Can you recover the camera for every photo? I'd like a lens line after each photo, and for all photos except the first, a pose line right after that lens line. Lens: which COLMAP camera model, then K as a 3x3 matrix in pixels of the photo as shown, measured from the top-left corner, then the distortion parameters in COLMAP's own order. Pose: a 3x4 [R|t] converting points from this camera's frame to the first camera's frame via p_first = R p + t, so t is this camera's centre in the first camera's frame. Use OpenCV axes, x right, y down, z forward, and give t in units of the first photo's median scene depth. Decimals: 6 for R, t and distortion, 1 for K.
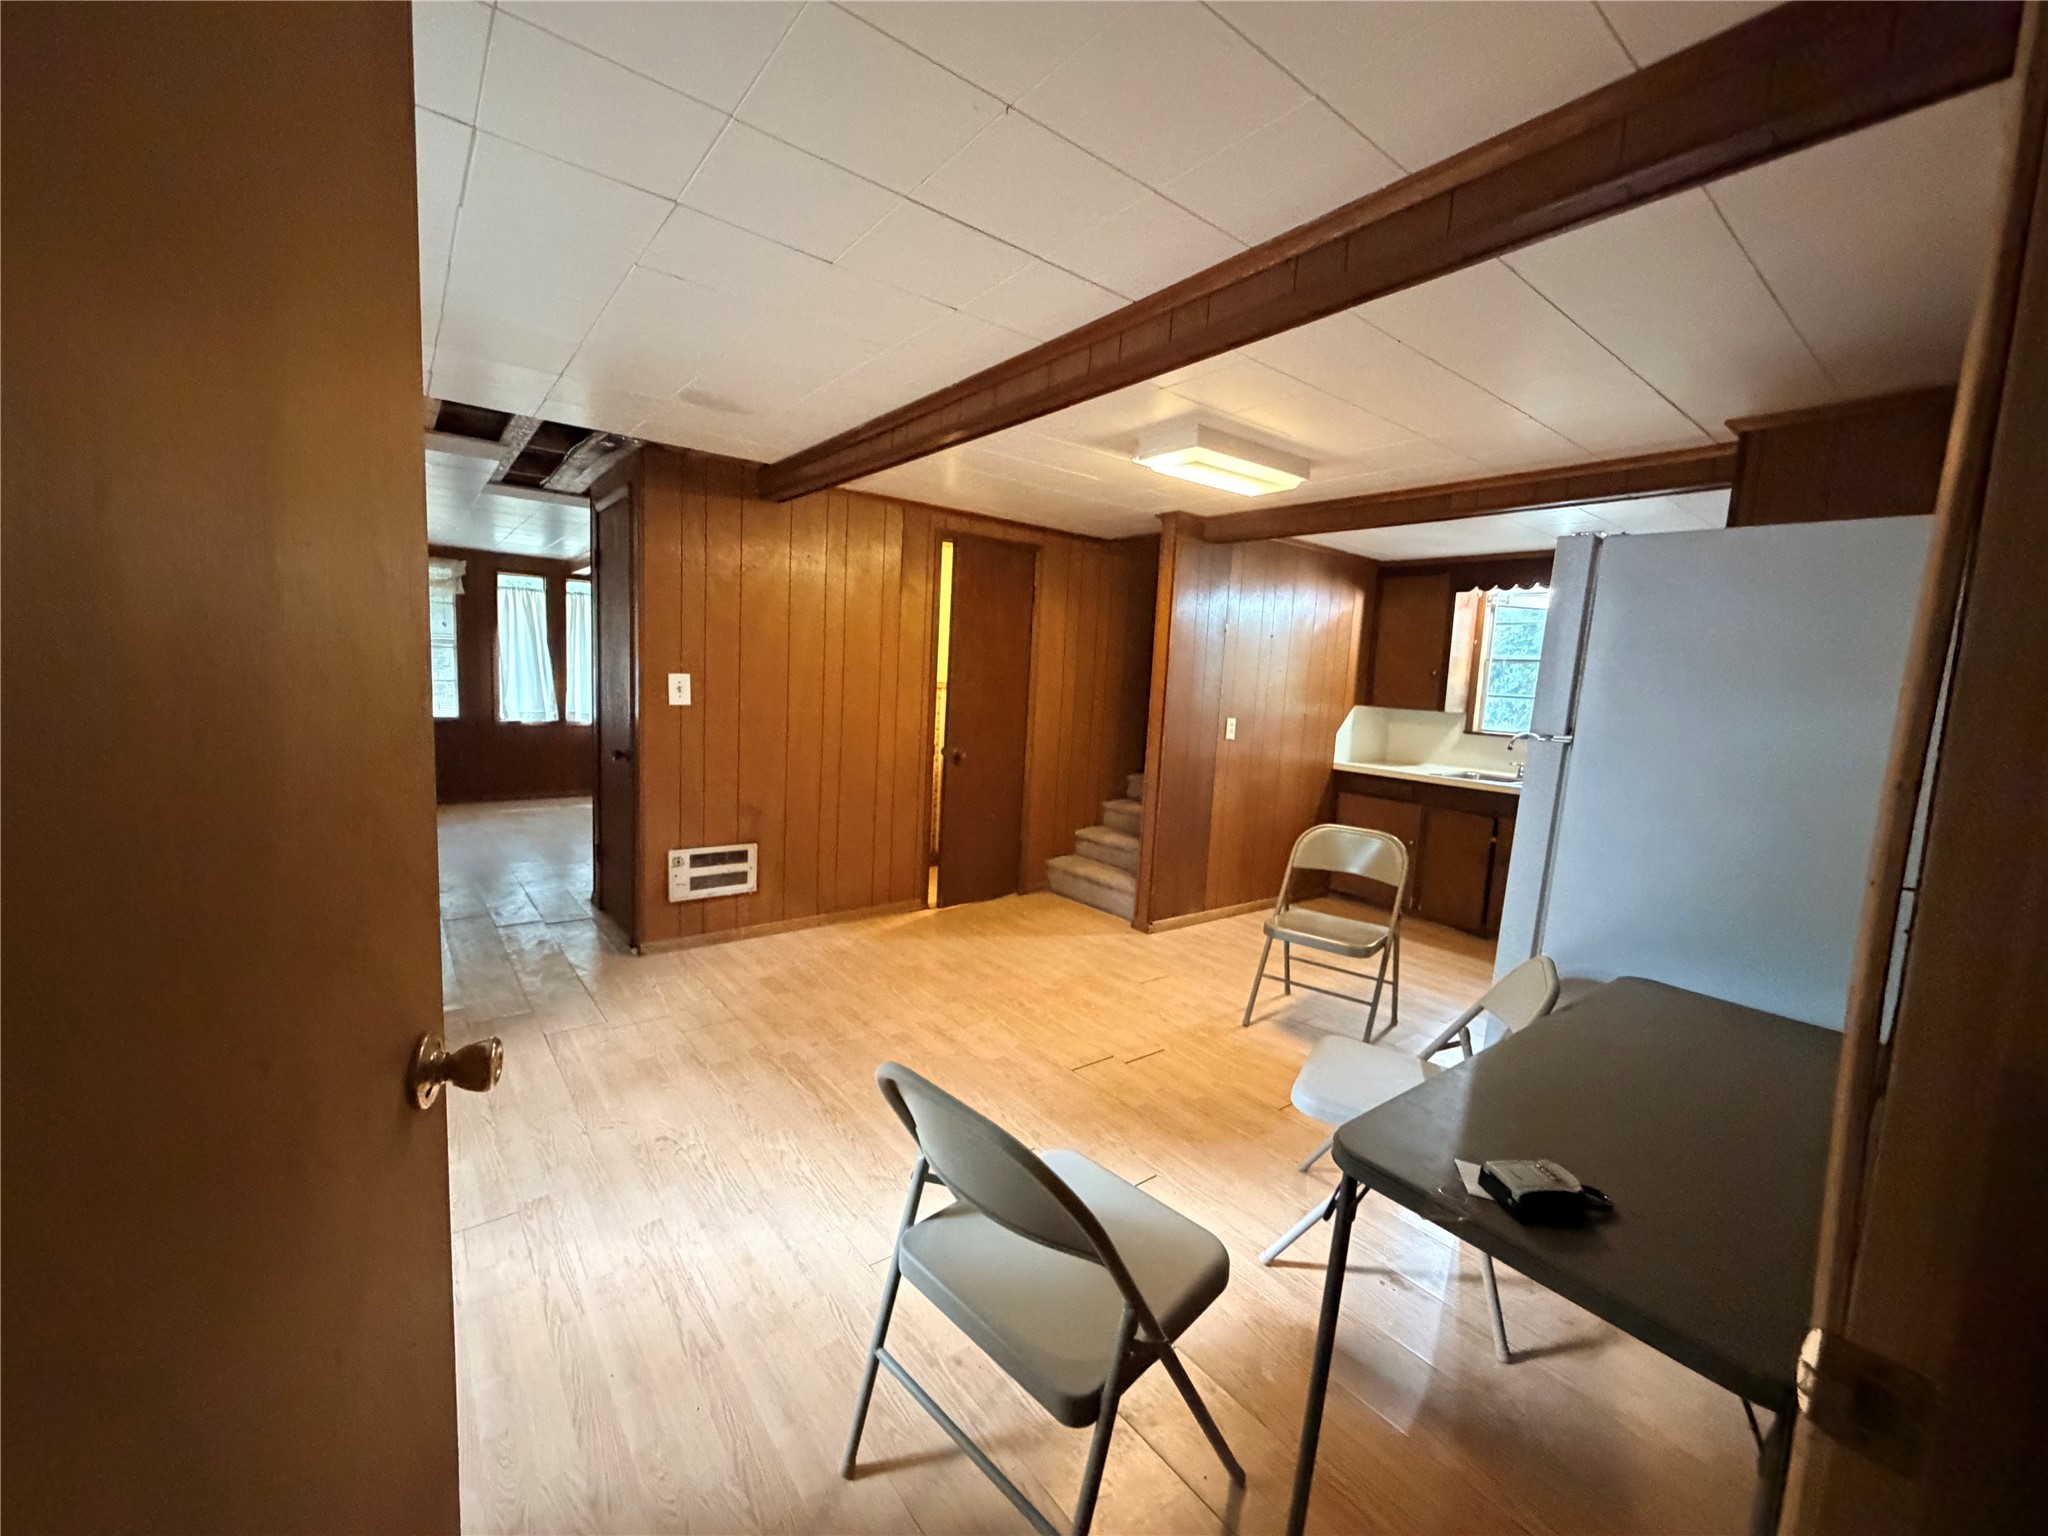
lens RADIAL K [[817.2, 0, 1024.7], [0, 817.2, 769.2], [0, 0, 1]] dist [0.002778, 0.000096]
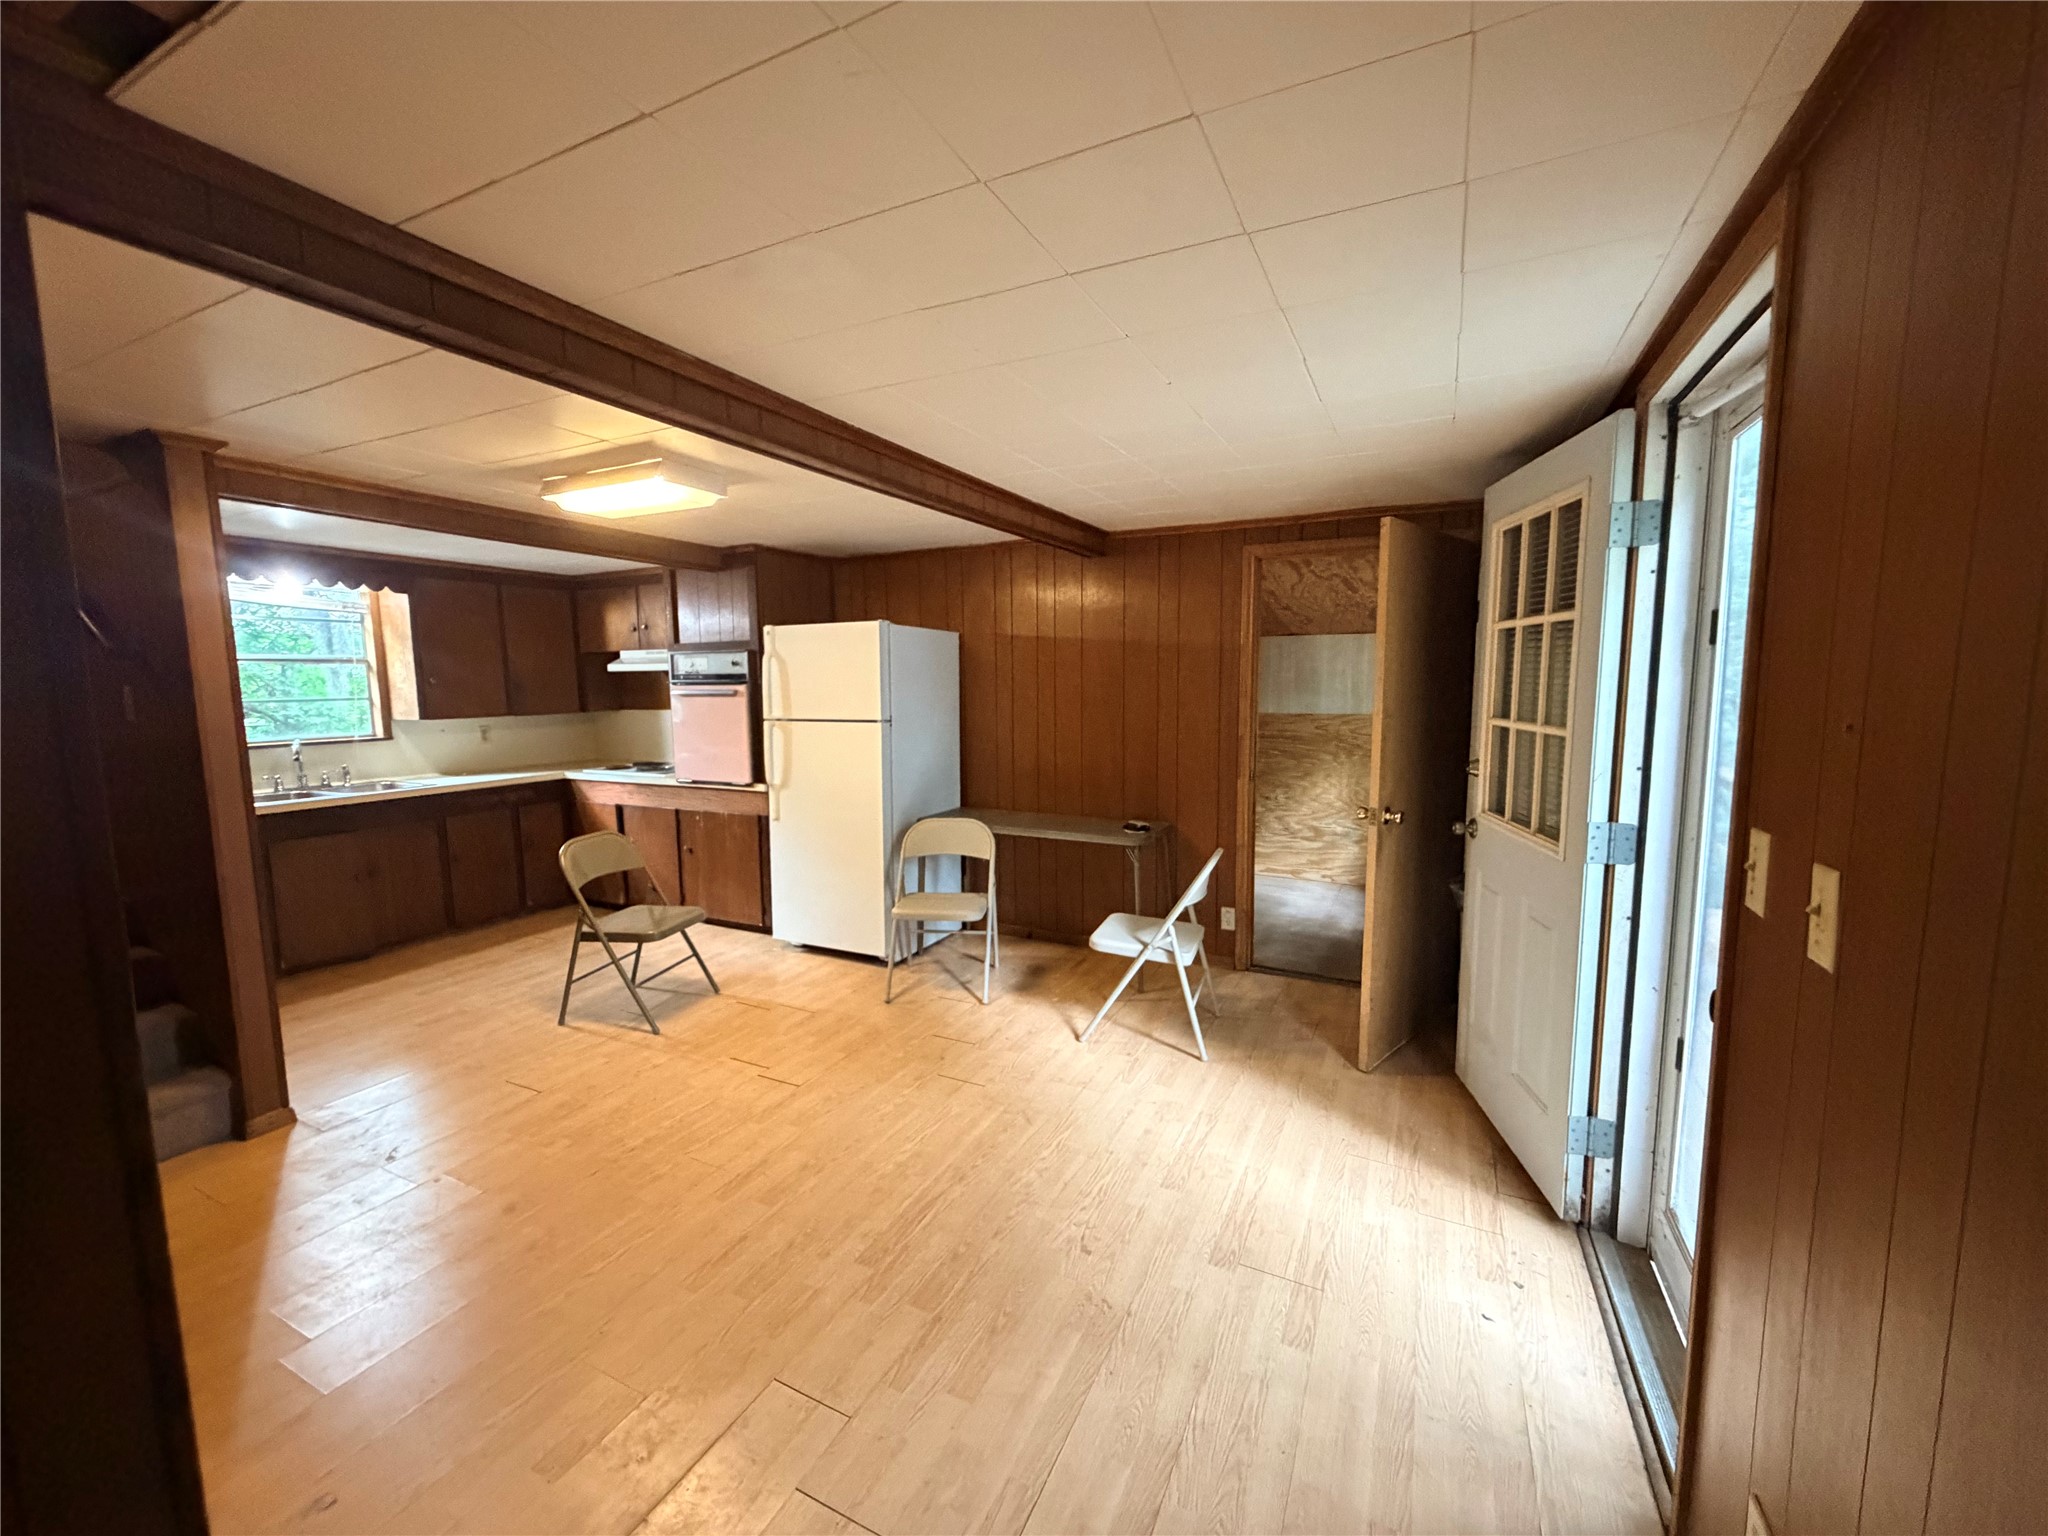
lens RADIAL K [[817.2, 0, 1025.8], [0, 817.2, 762.0], [0, 0, 1]] dist [0.002778, 0.000096]
pose [[-0.423325, -0.145107, 0.894282, -1.456134], [0.091807, 0.975138, 0.201685, -0.341636], [-0.901314, 0.167480, -0.399478, 1.684551]]
